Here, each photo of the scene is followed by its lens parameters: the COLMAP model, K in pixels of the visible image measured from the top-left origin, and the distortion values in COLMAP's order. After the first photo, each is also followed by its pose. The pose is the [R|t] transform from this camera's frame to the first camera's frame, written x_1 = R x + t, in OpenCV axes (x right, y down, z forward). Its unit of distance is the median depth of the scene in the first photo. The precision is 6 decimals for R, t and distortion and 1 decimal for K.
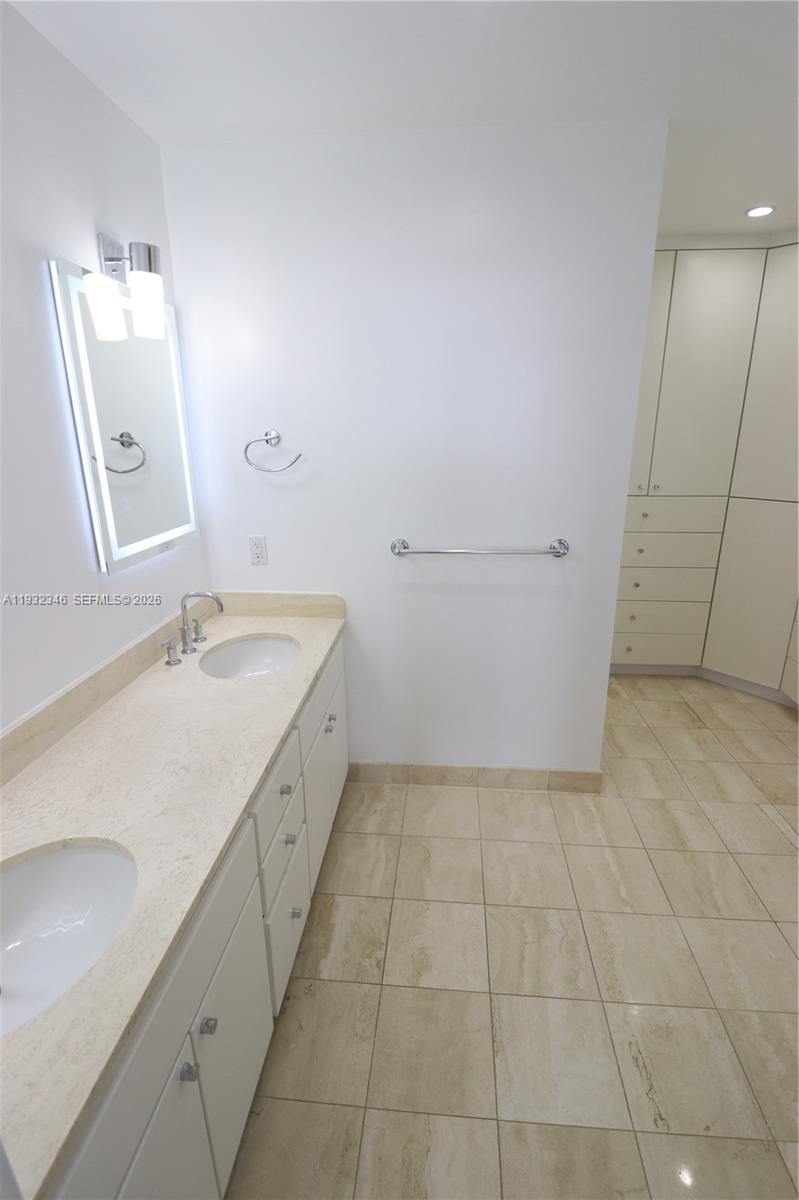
lens RADIAL K [[553.4, 0, 399.5], [0, 553.4, 600.0], [0, 0, 1]] dist [-0.001211, -0.013203]
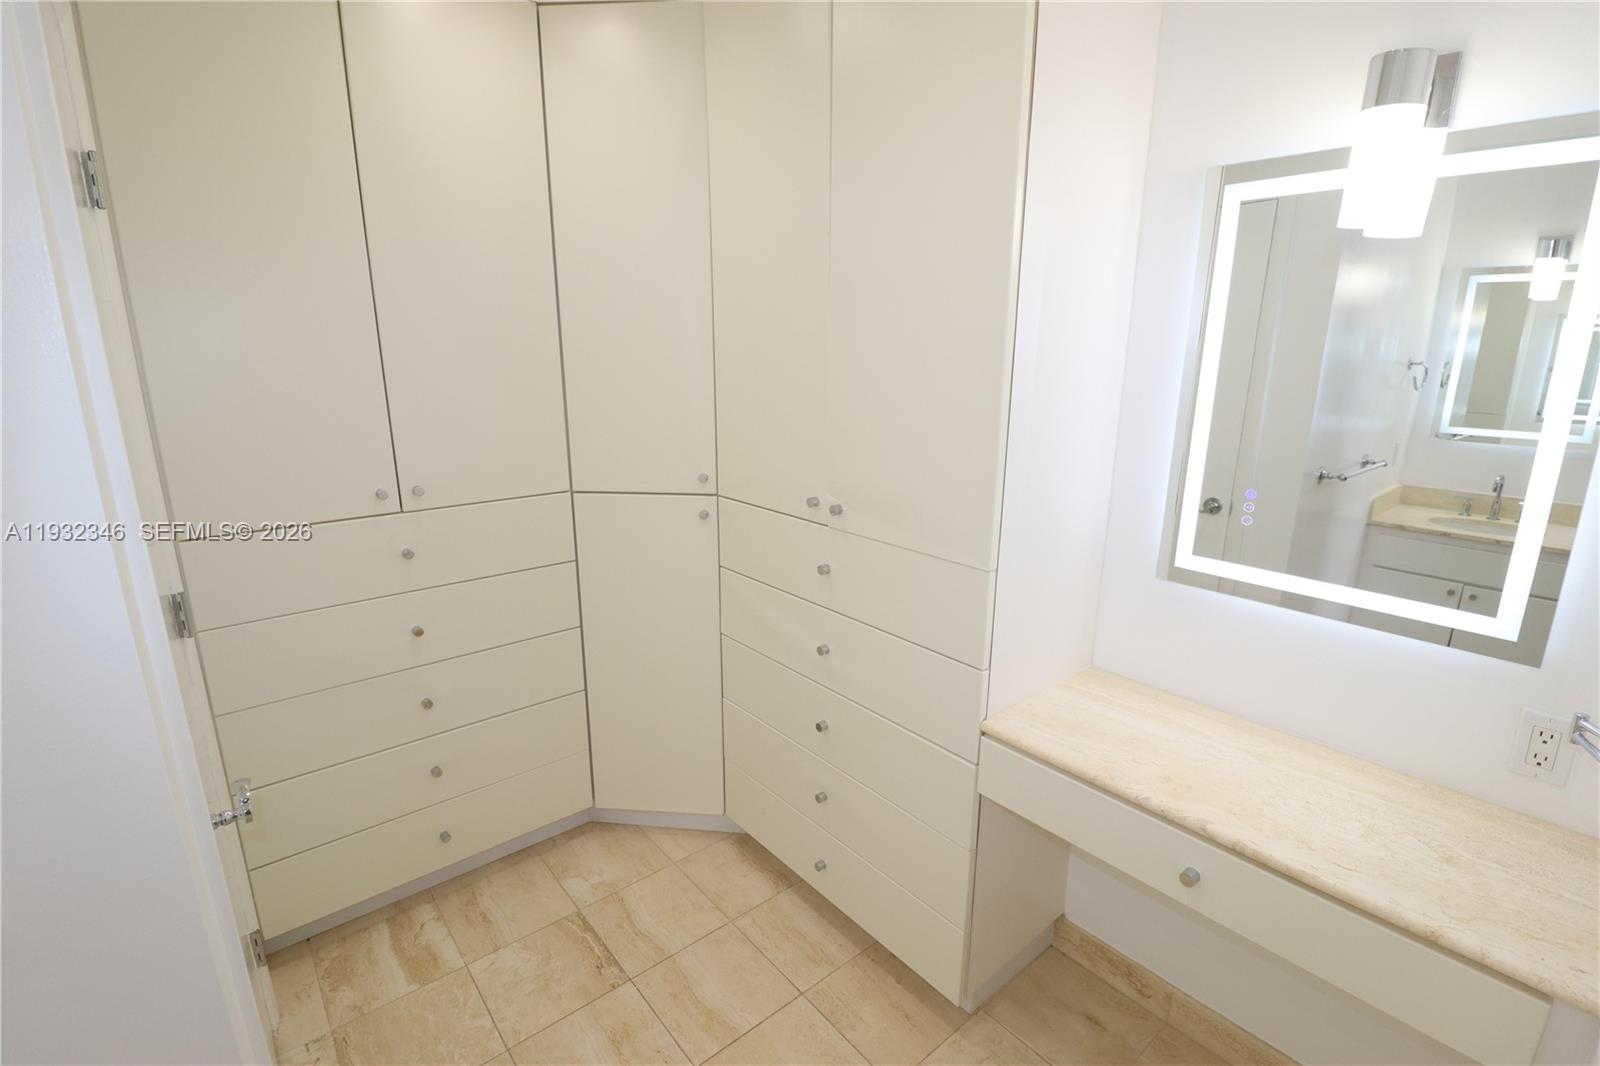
lens RADIAL K [[737.9, 0, 800.0], [0, 737.9, 533.0], [0, 0, 1]] dist [-0.001211, -0.013203]
pose [[0.703852, -0.160450, 0.691988, 0.264811], [0.198906, 0.979704, 0.024846, -0.124674], [-0.681930, 0.120153, 0.721481, 0.364493]]
